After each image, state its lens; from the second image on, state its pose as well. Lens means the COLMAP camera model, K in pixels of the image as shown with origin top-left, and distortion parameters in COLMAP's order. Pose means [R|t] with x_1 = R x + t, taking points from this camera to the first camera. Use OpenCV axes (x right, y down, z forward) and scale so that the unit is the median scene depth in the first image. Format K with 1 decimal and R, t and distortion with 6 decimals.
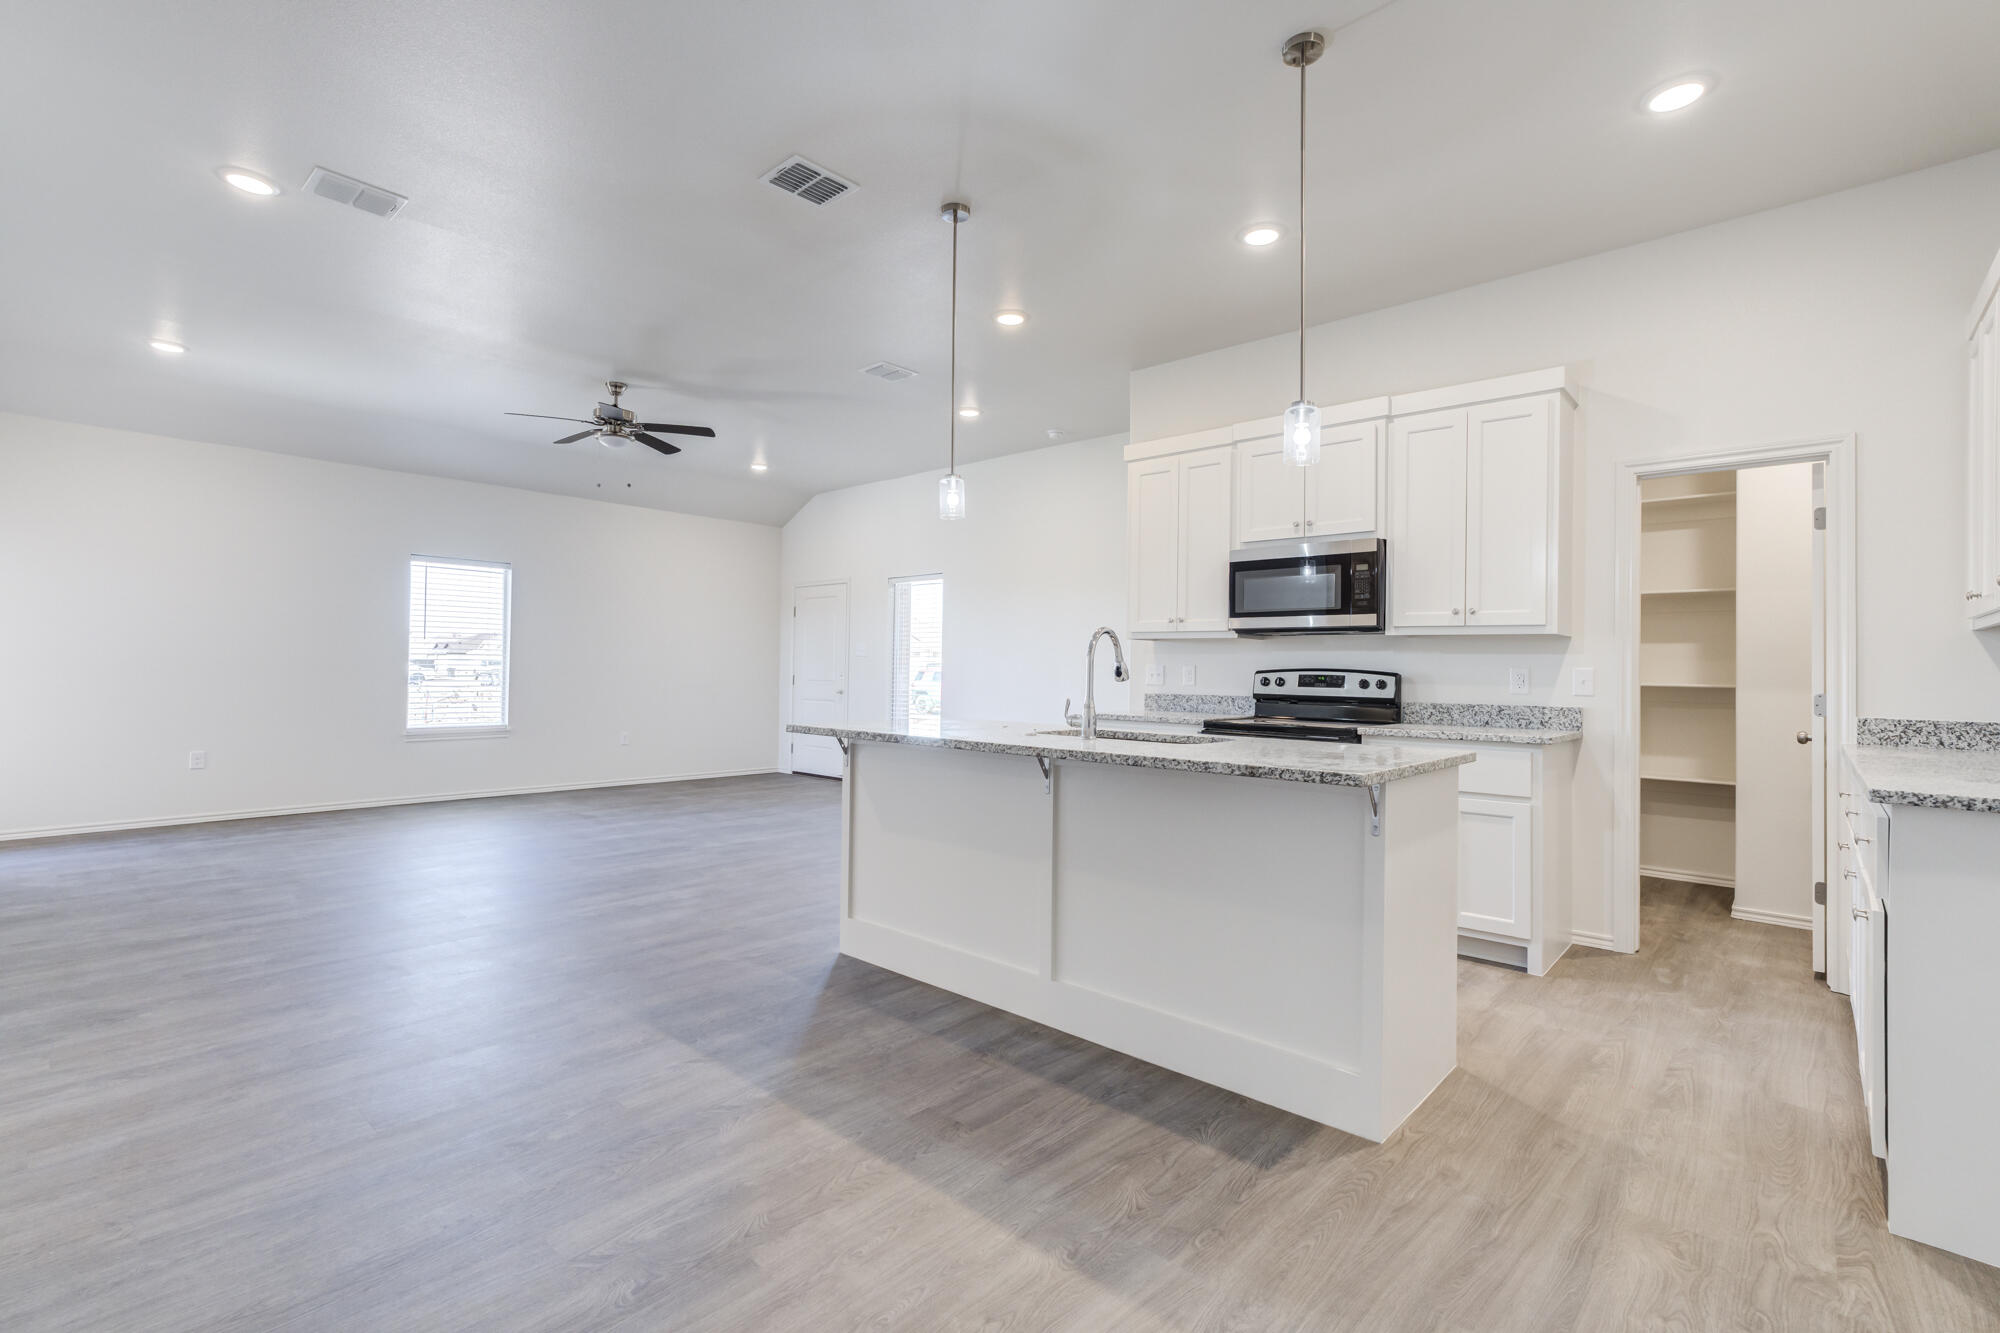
lens RADIAL K [[910.0, 0, 1008.8], [0, 910.0, 667.9], [0, 0, 1]] dist [-0.016893, 0.012722]
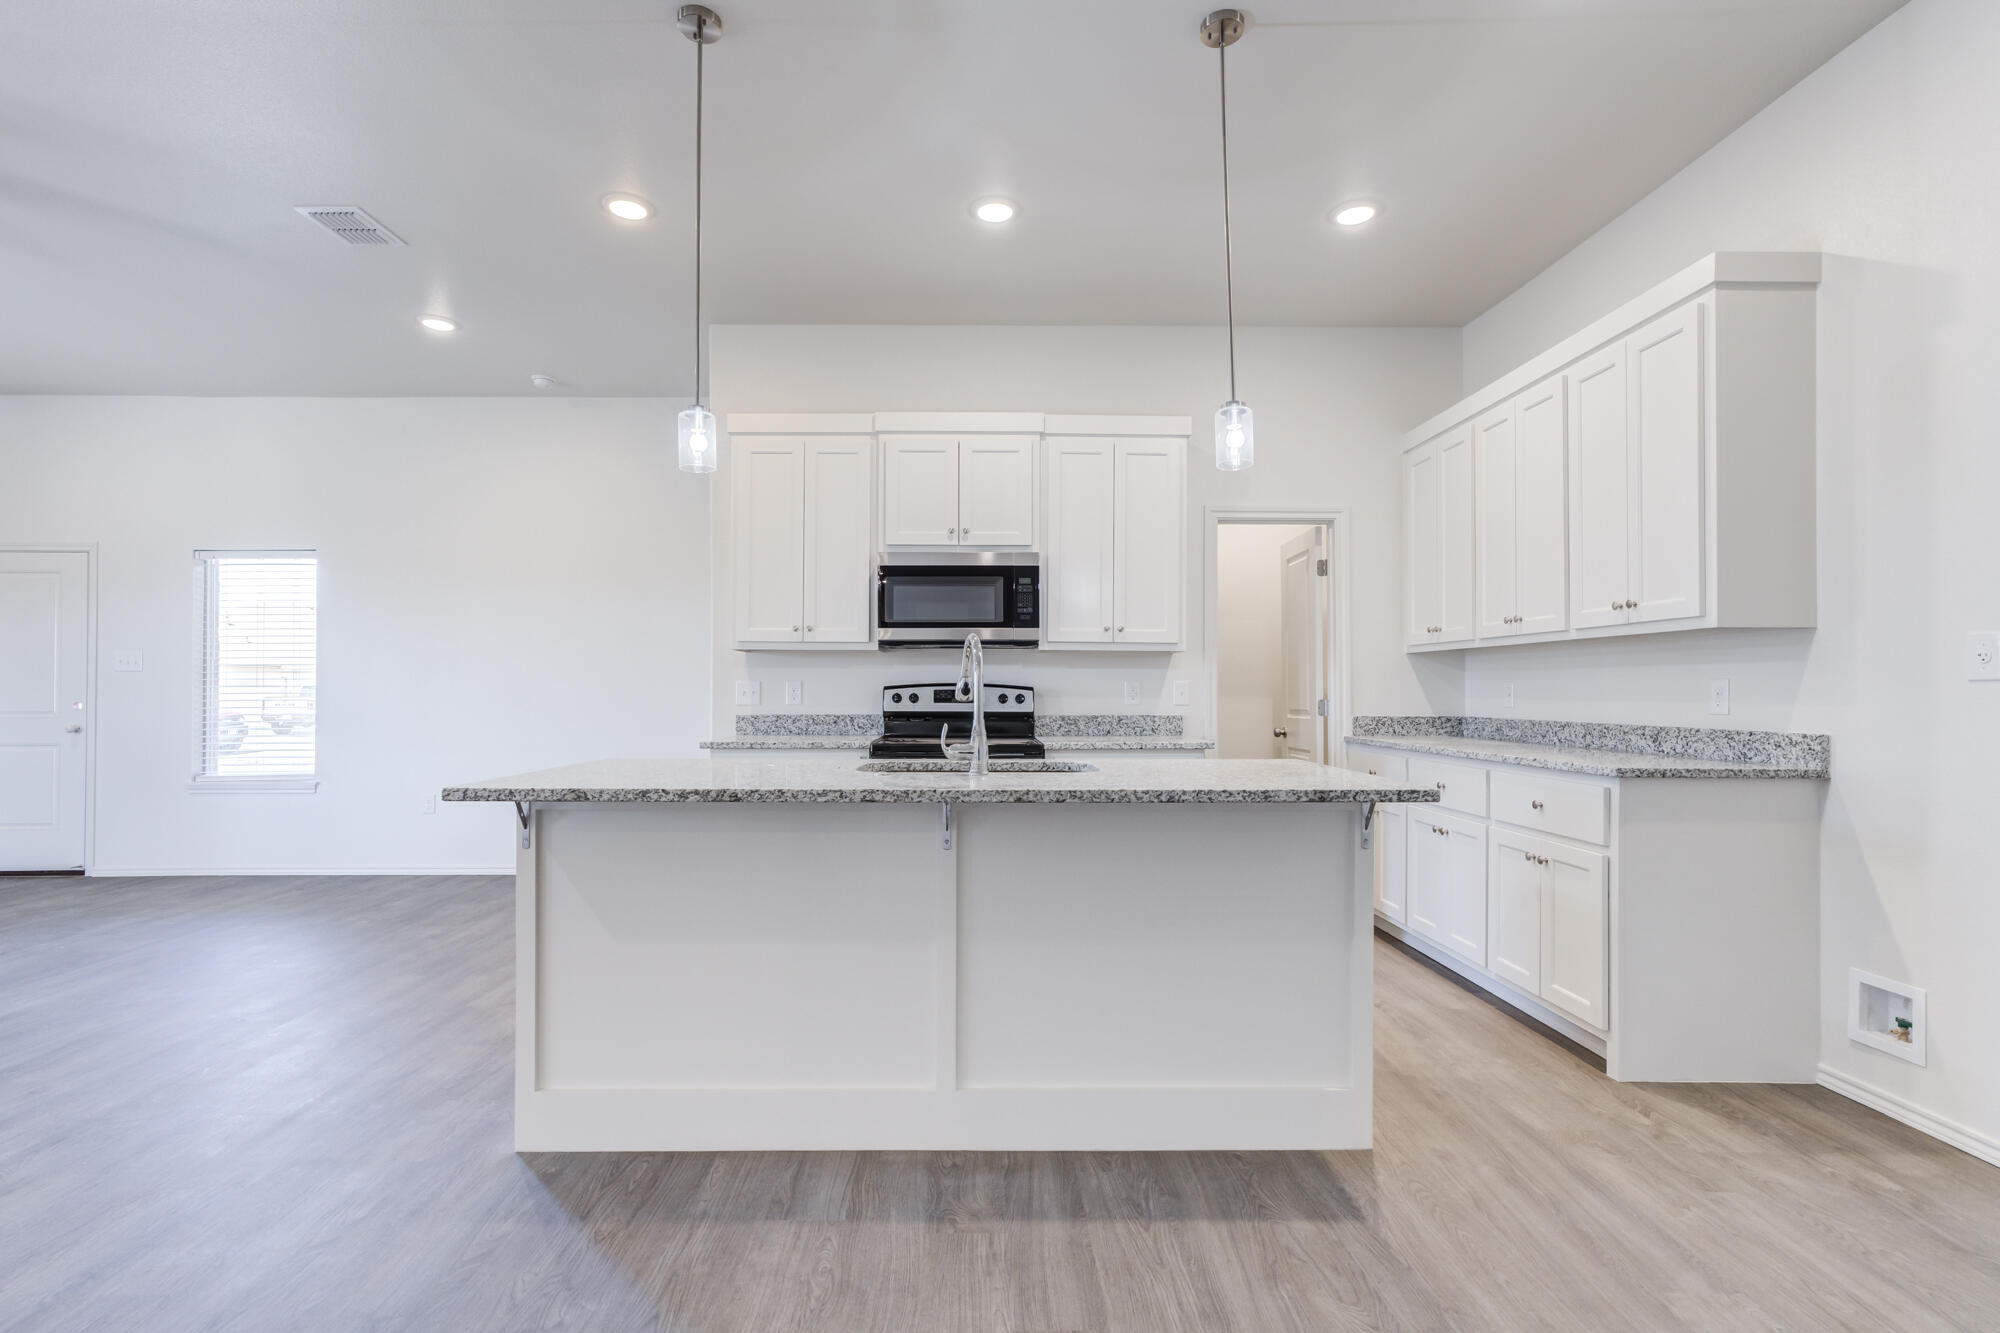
lens RADIAL K [[910.0, 0, 985.0], [0, 910.0, 694.5], [0, 0, 1]] dist [-0.016893, 0.012722]
pose [[0.735679, -0.016438, 0.677131, -0.320251], [0.007631, 0.999843, 0.015981, -0.003048], [-0.677287, -0.006590, 0.735689, 0.297269]]
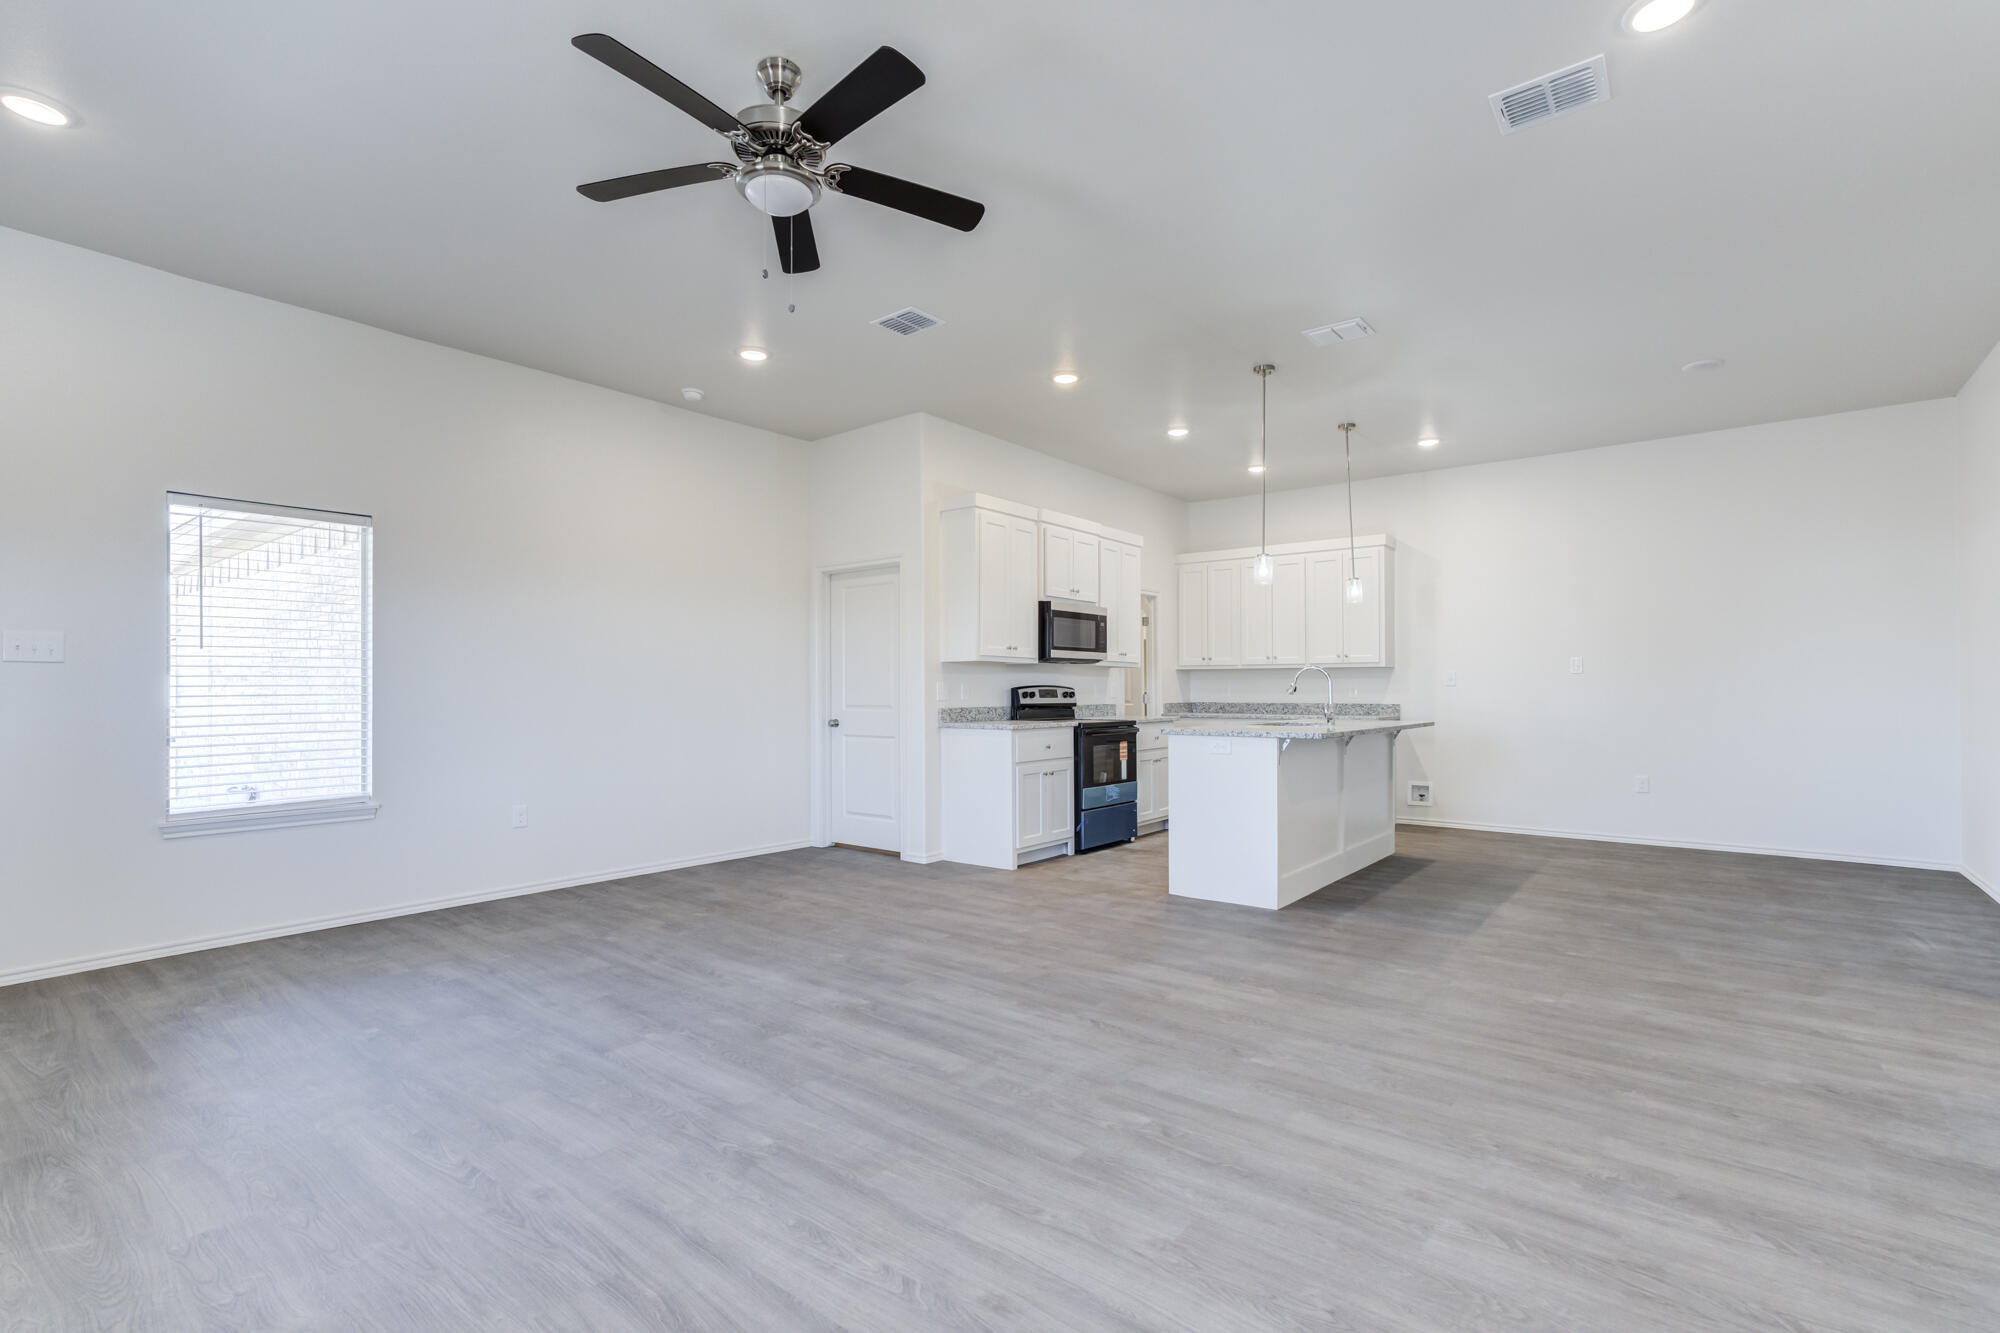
lens RADIAL K [[910.0, 0, 1001.5], [0, 910.0, 668.2], [0, 0, 1]] dist [-0.016893, 0.012722]
pose [[-0.054120, 0.012054, 0.998462, -1.260256], [-0.001132, 0.999926, -0.012133, -0.009638], [-0.998534, -0.001787, -0.054102, 1.273934]]
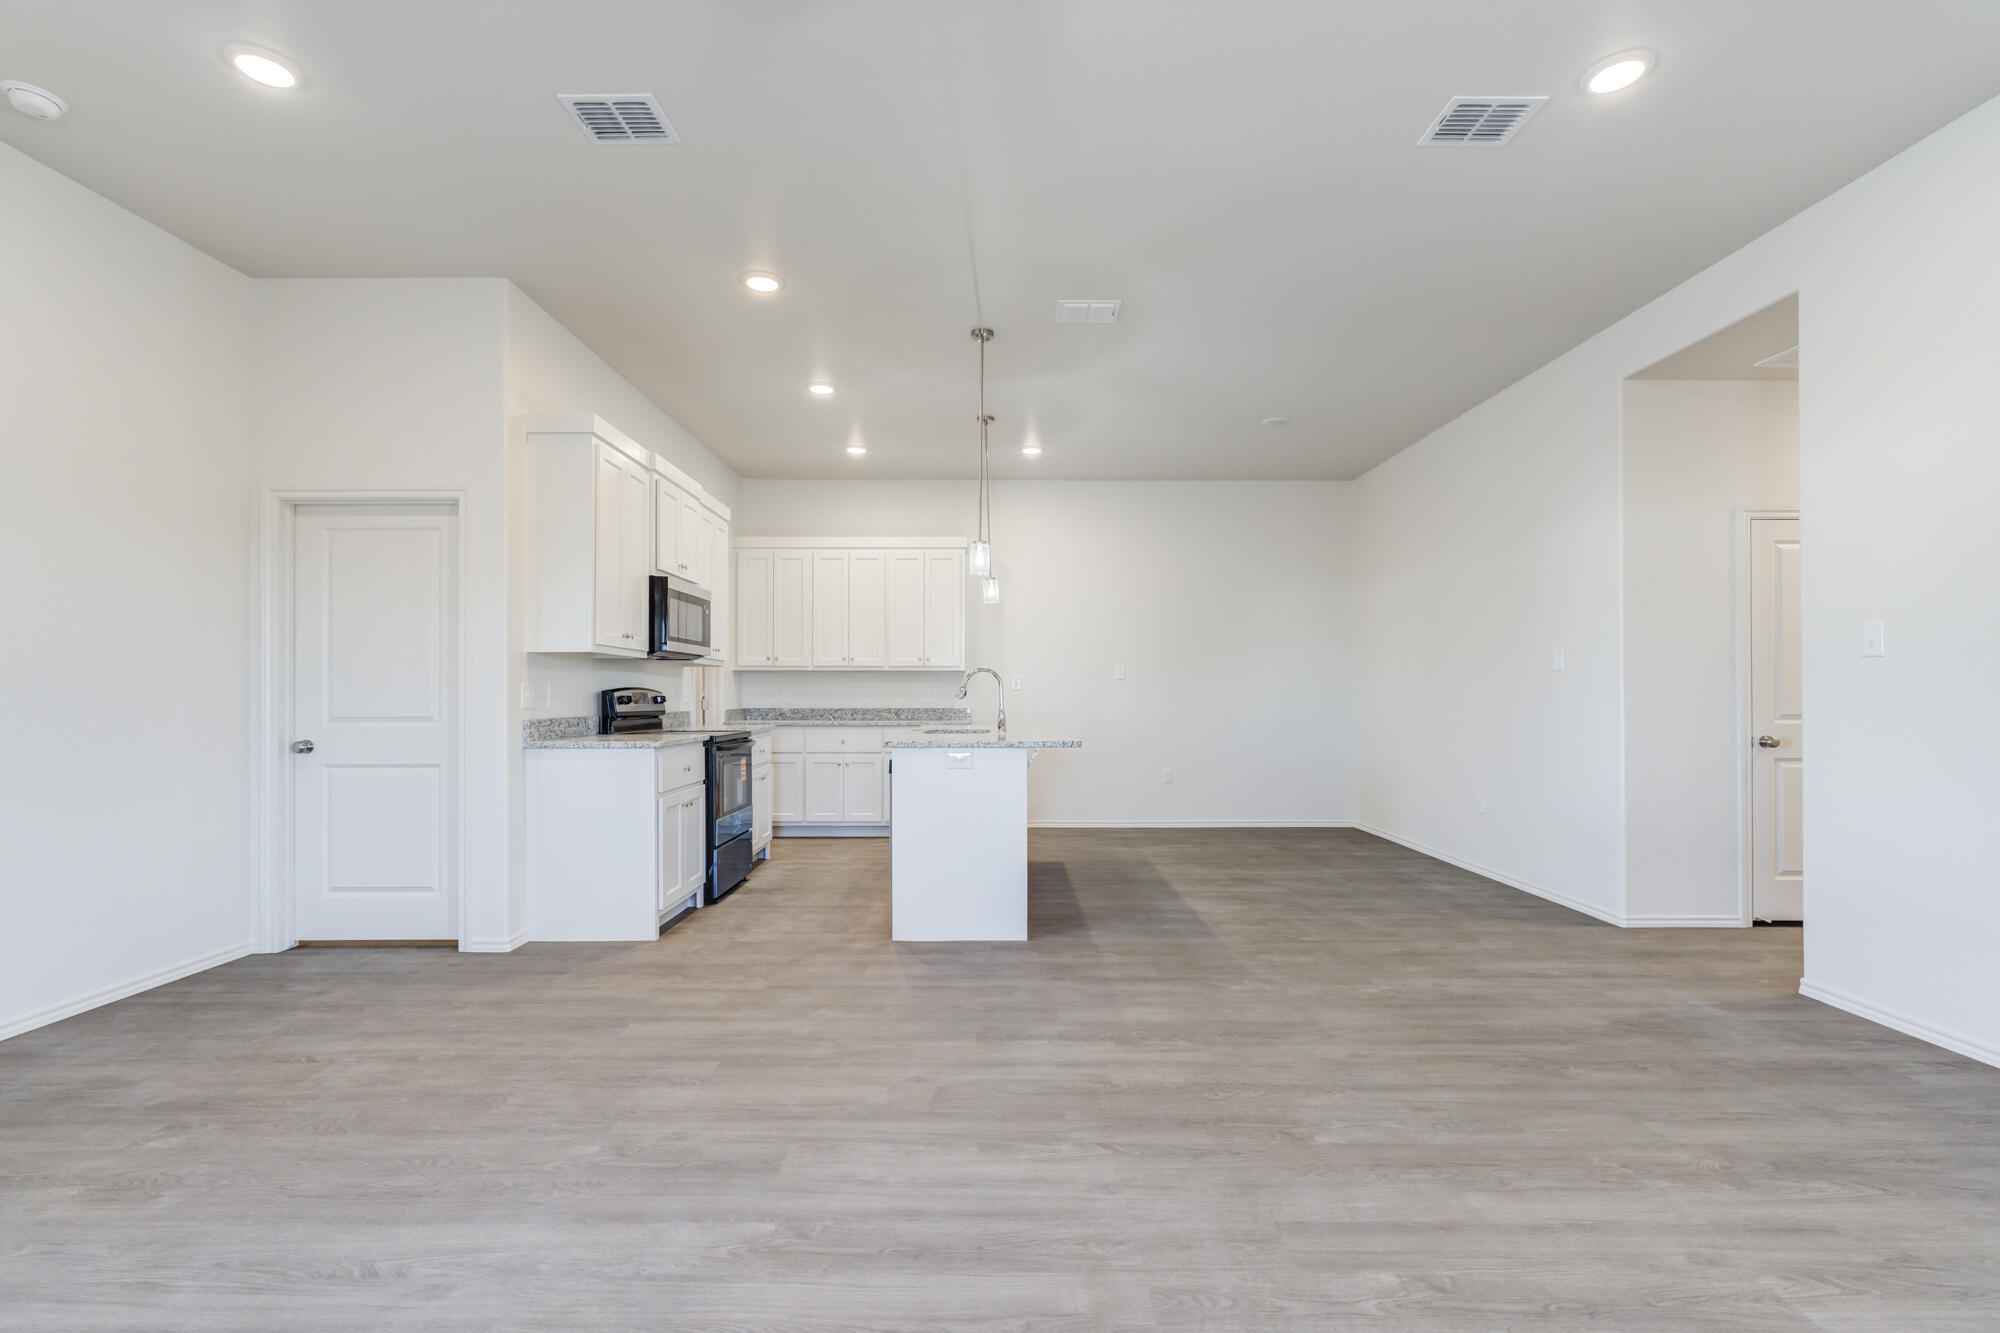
lens RADIAL K [[910.0, 0, 995.1], [0, 910.0, 685.0], [0, 0, 1]] dist [-0.016893, 0.012722]
pose [[-0.665790, -0.006225, 0.746113, -0.884772], [-0.010670, 0.999942, -0.001179, -0.006198], [-0.746063, -0.008746, -0.665818, 1.570294]]
